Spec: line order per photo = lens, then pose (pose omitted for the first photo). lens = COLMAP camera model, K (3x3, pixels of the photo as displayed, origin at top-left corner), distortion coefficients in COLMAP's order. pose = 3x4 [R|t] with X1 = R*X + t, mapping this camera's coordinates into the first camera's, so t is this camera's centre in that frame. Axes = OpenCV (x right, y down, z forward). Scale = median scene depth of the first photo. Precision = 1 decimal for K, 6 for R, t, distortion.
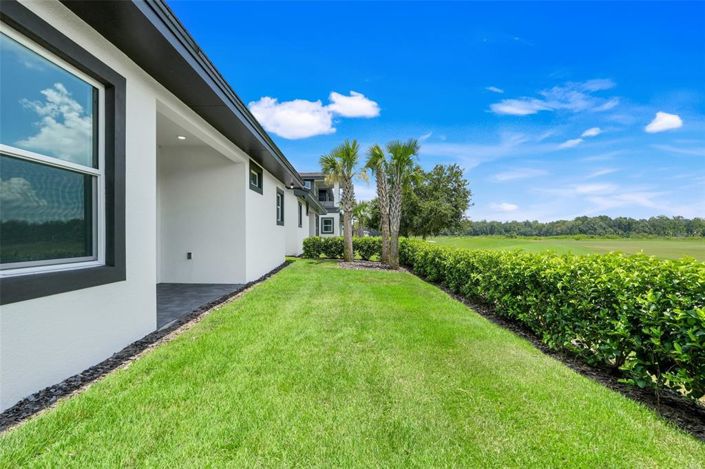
lens RADIAL K [[311.2, 0, 350.8], [0, 311.2, 233.9], [0, 0, 1]] dist [-0.002131, 0.000741]
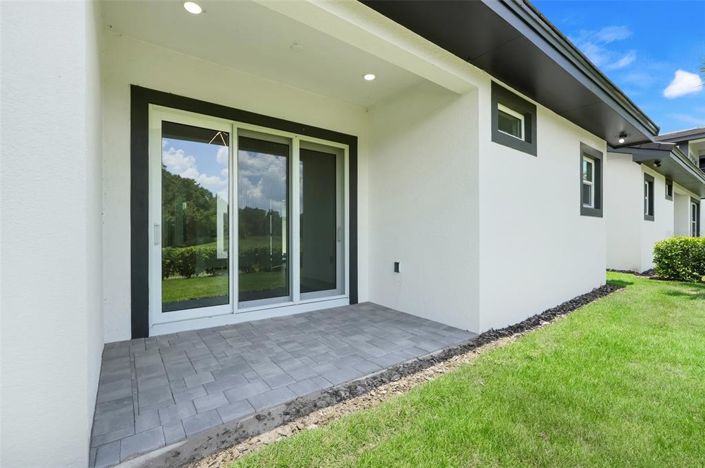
lens RADIAL K [[311.2, 0, 350.8], [0, 311.2, 233.4], [0, 0, 1]] dist [-0.002131, 0.000741]
pose [[0.586218, 0.006437, -0.810128, -0.036283], [-0.000538, 0.999971, 0.007555, -0.002097], [0.810153, -0.003993, 0.586204, 0.340942]]
